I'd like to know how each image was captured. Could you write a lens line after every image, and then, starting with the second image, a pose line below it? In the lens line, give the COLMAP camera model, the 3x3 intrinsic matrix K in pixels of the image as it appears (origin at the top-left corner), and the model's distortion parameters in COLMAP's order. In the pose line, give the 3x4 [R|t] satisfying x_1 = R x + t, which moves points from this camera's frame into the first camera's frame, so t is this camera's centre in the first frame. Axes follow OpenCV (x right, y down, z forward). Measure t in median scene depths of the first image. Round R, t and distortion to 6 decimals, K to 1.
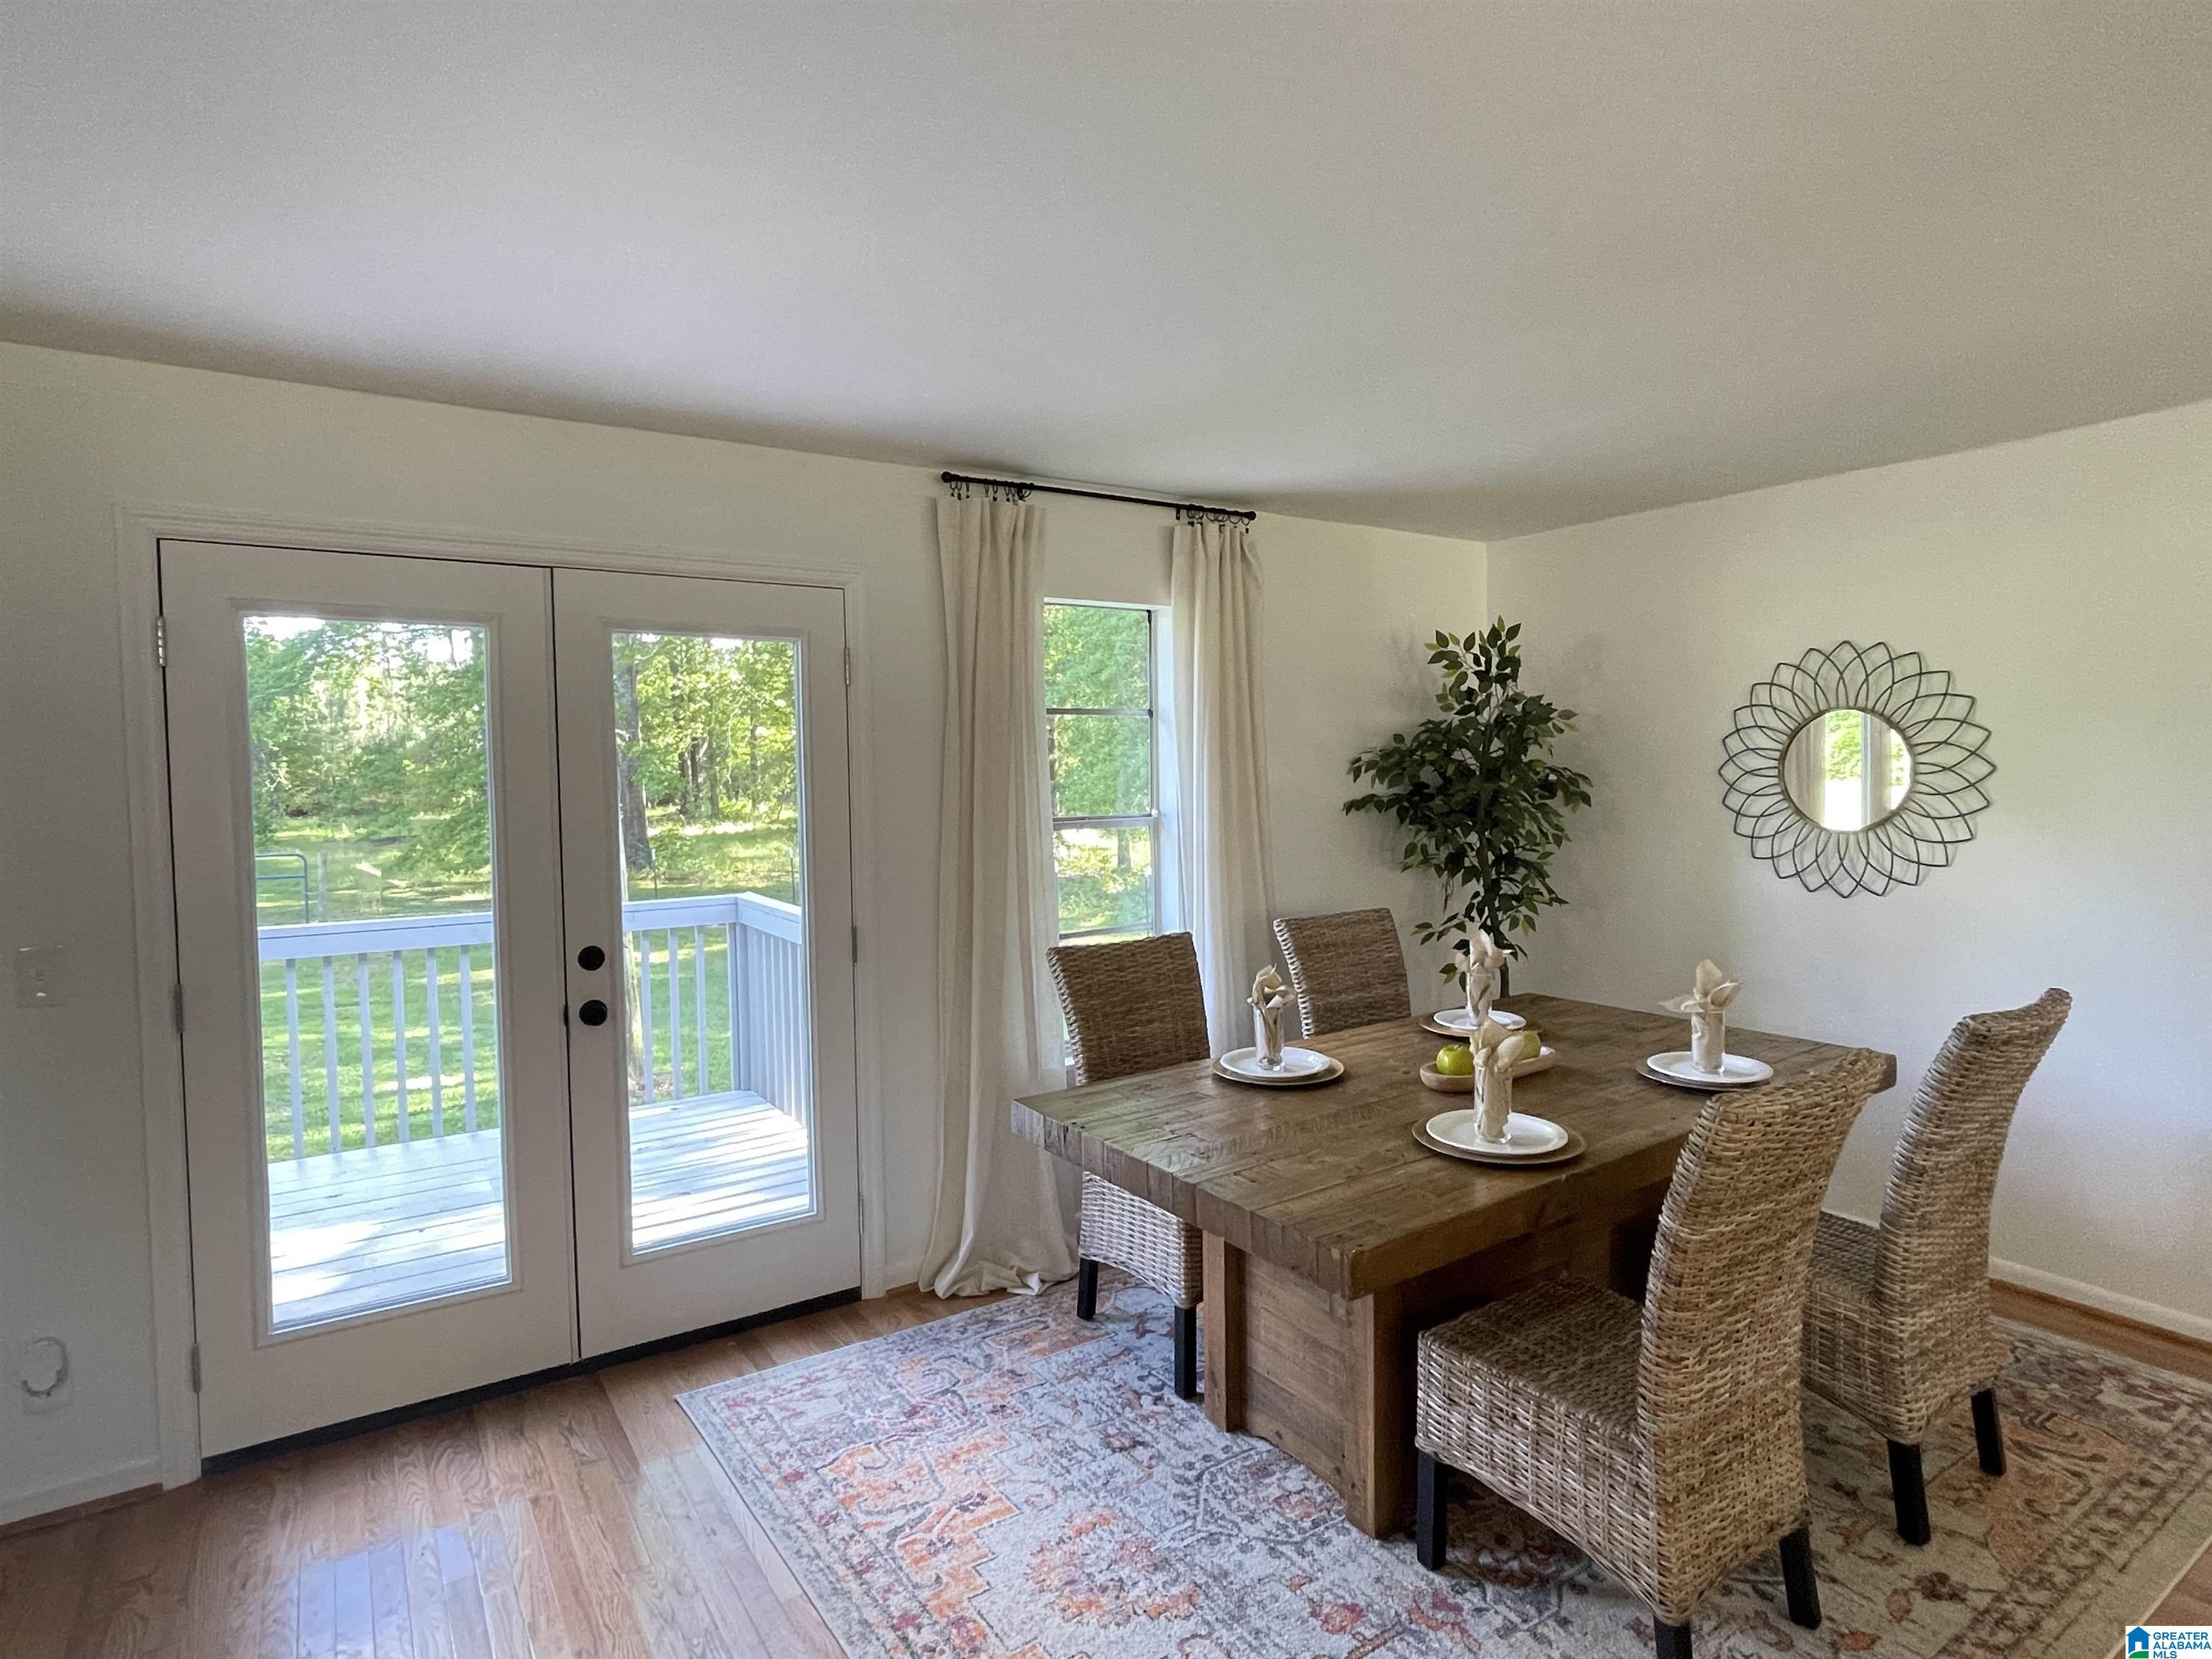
lens RADIAL K [[1196.4, 0, 1101.3], [0, 1196.4, 818.4], [0, 0, 1]] dist [-0.002179, -0.001310]
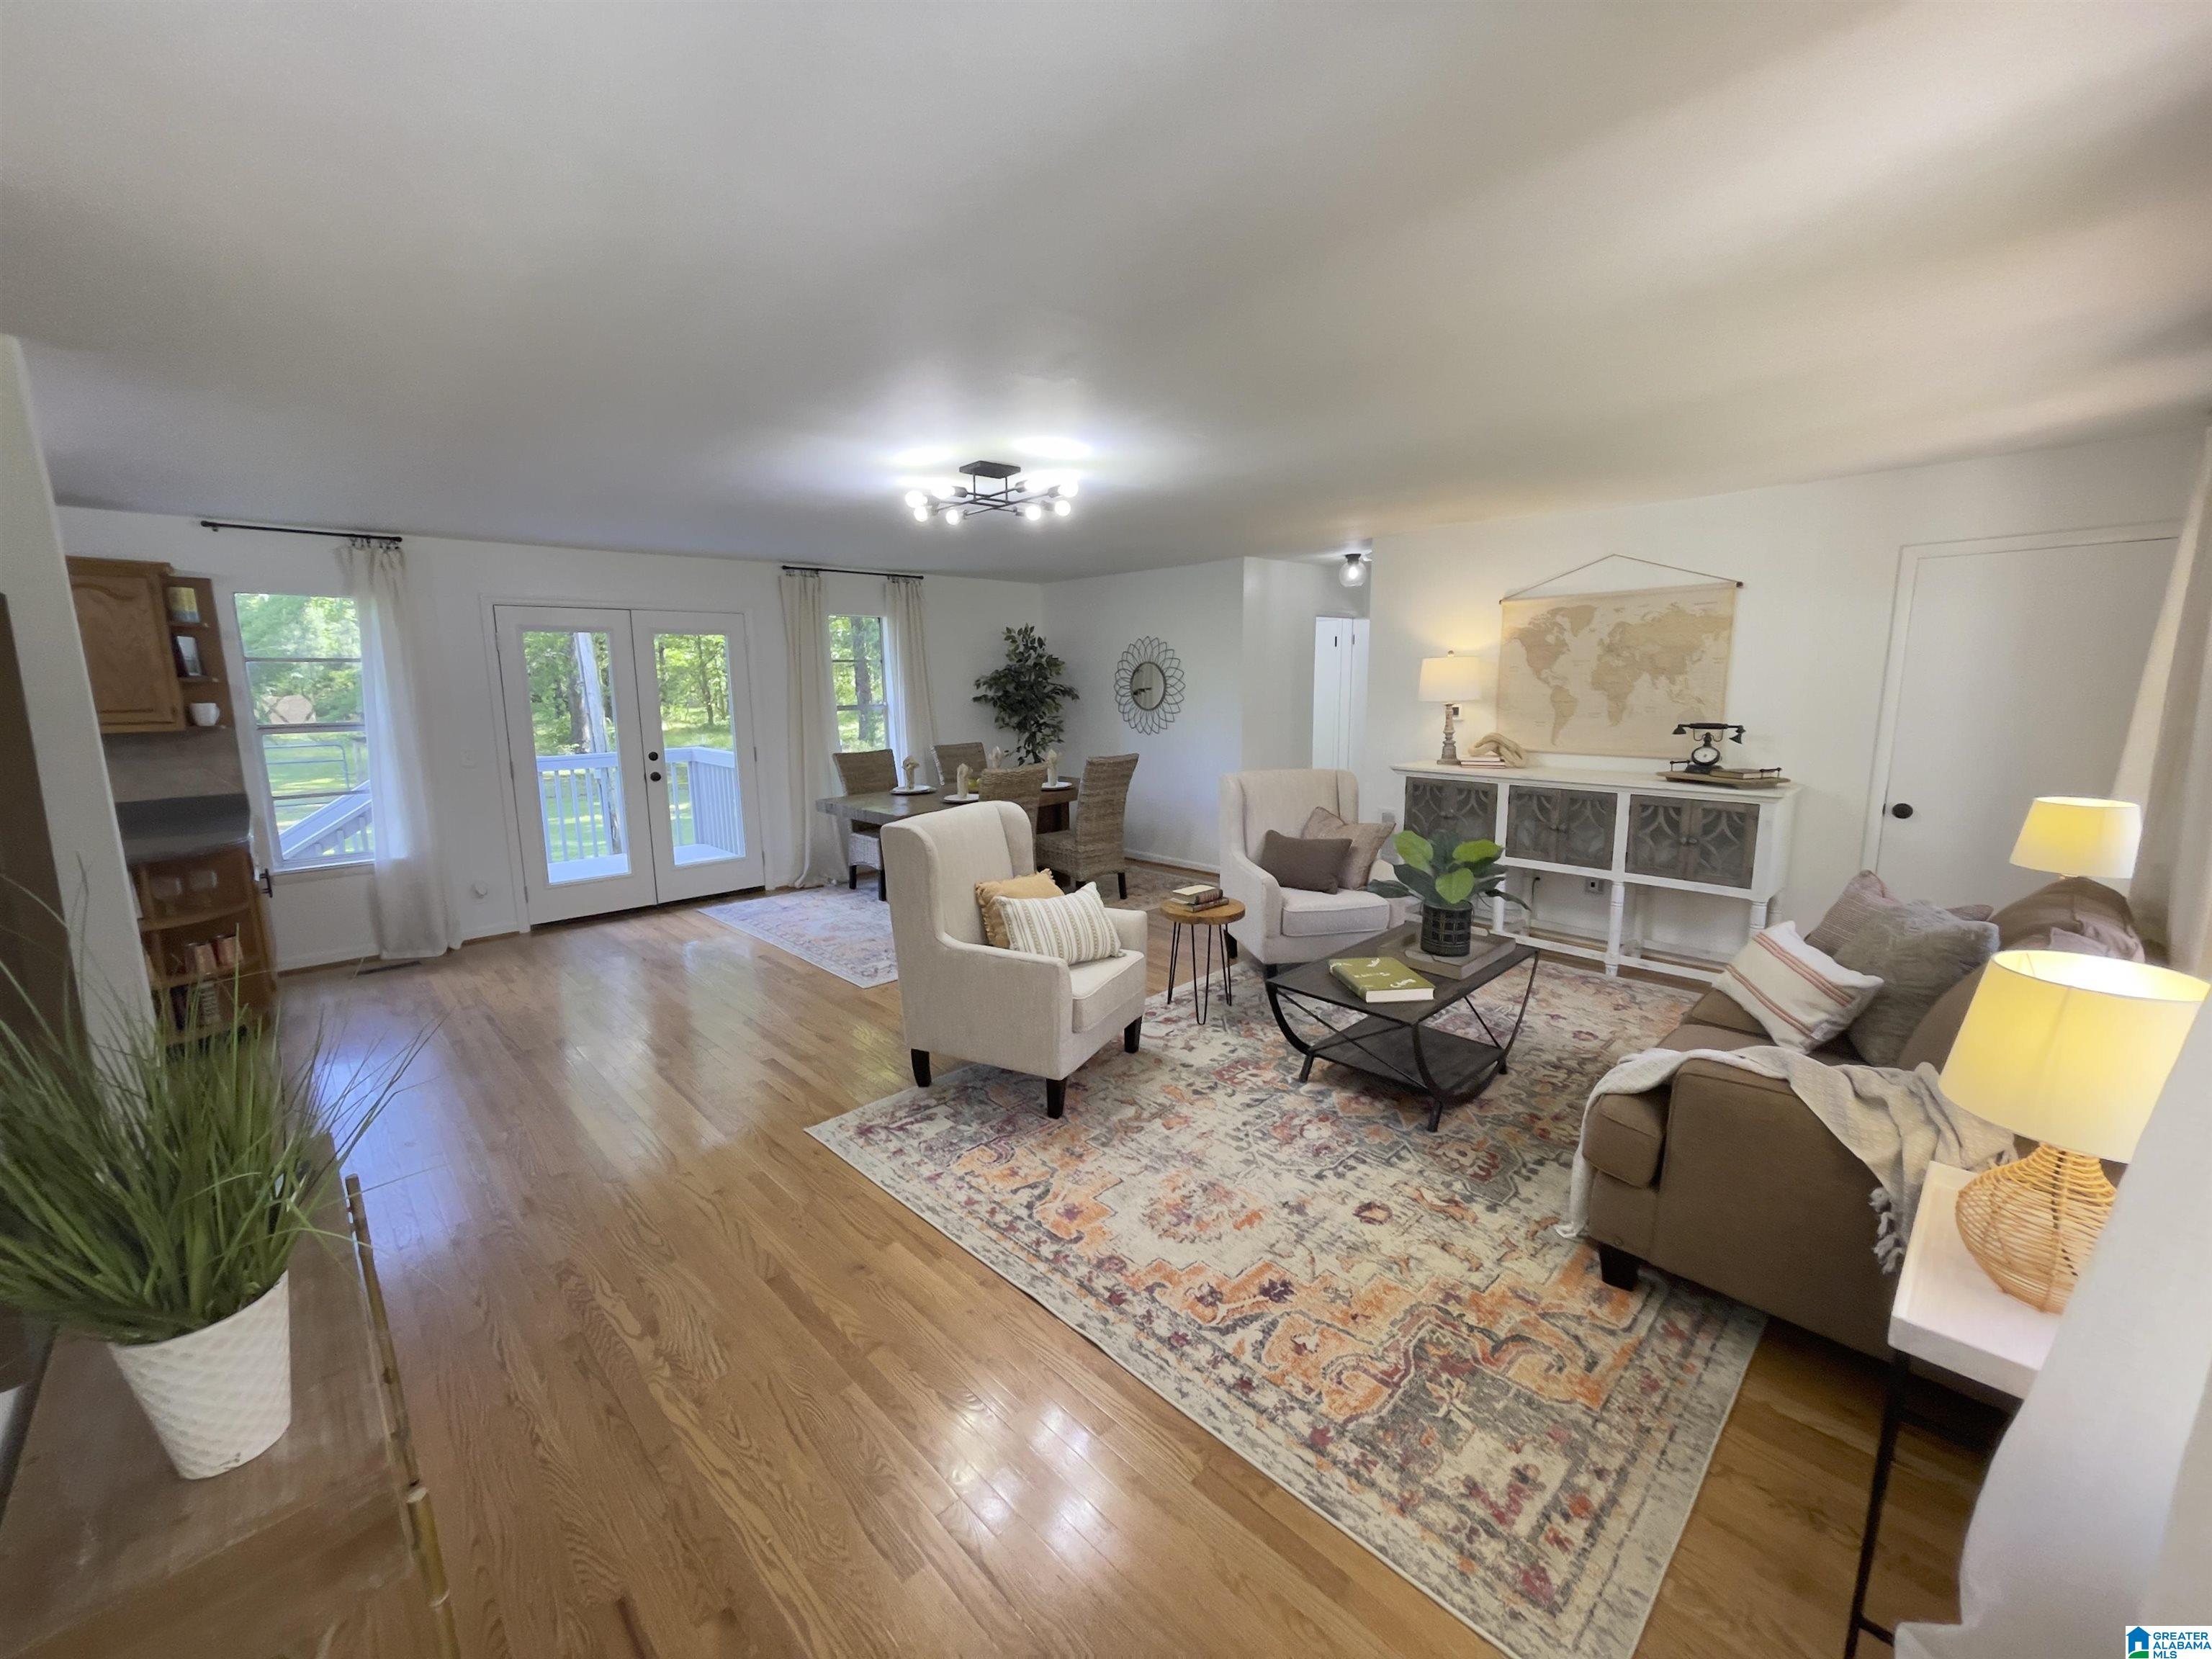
lens RADIAL K [[894.9, 0, 1103.2], [0, 894.9, 819.7], [0, 0, 1]] dist [0.000956, 0.000227]
pose [[0.984960, -0.024948, 0.170972, 0.180299], [0.006071, 0.993907, 0.110057, 0.034338], [-0.172676, -0.107364, 0.979110, -0.942218]]
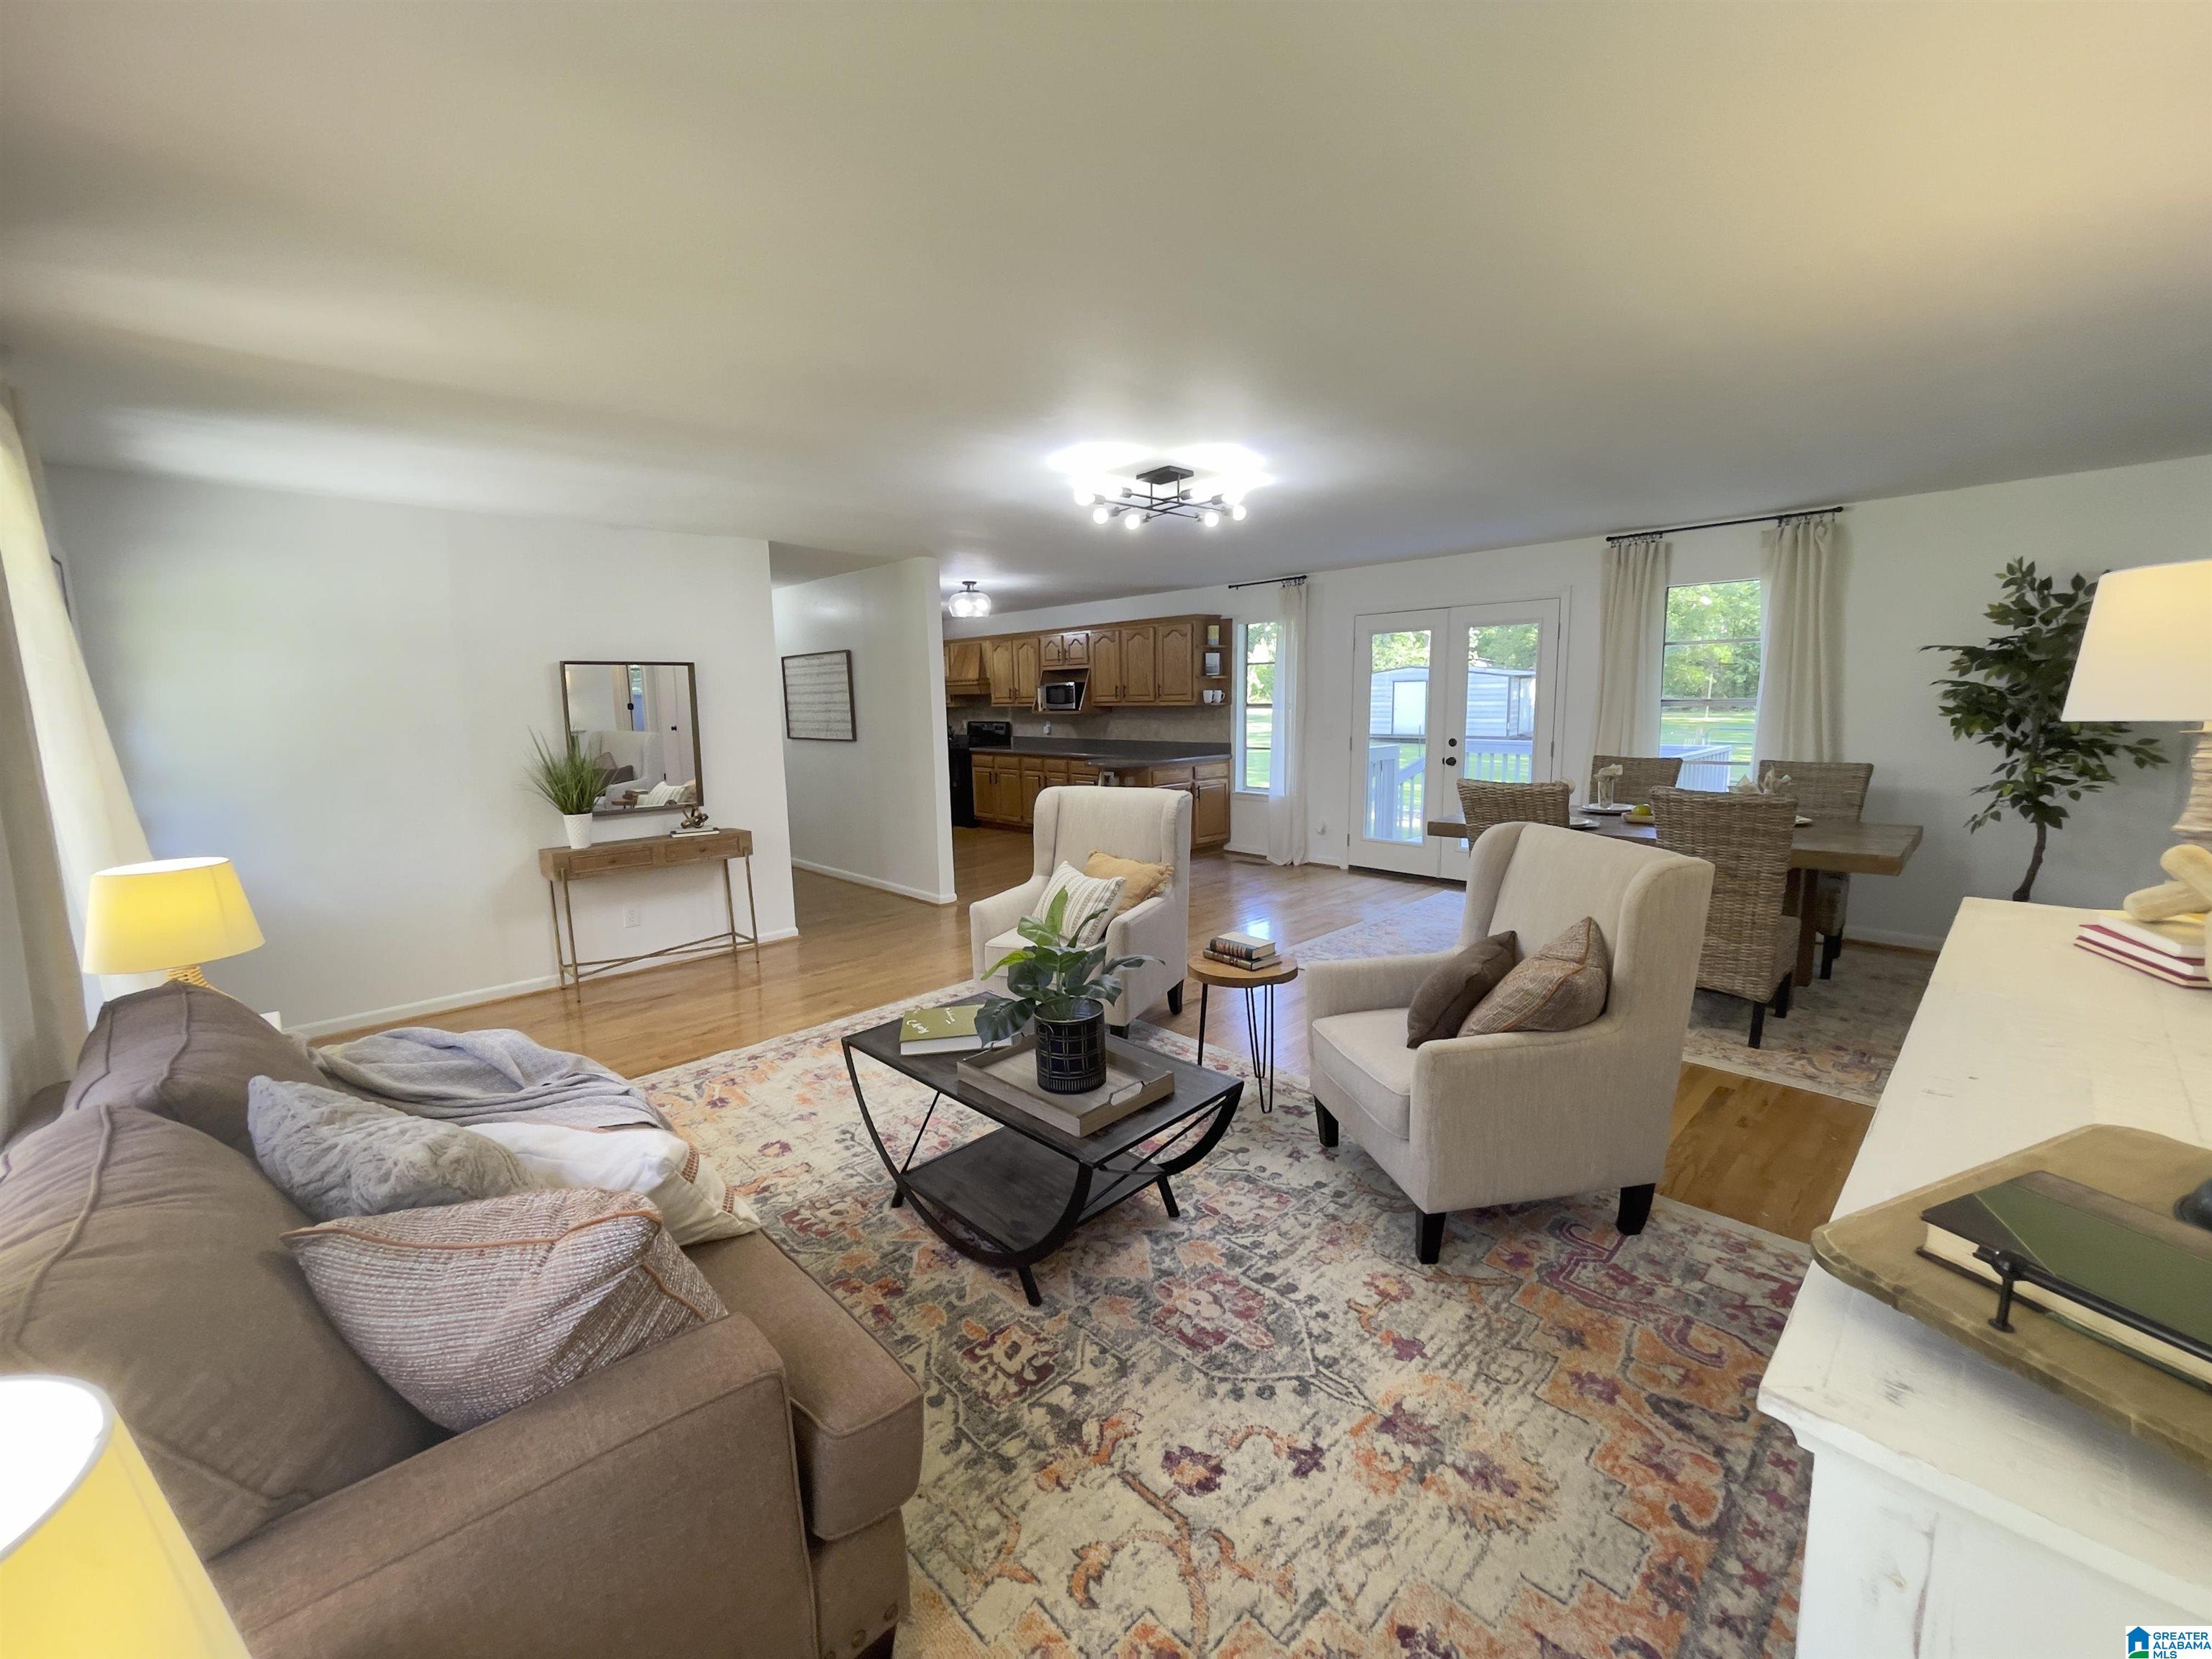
lens RADIAL K [[894.9, 0, 1103.2], [0, 894.9, 819.7], [0, 0, 1]] dist [0.000956, 0.000227]
pose [[0.177339, 0.146562, -0.973175, 1.274724], [-0.026858, 0.989201, 0.144082, 0.009255], [0.983783, 0.000587, 0.179360, -0.185645]]
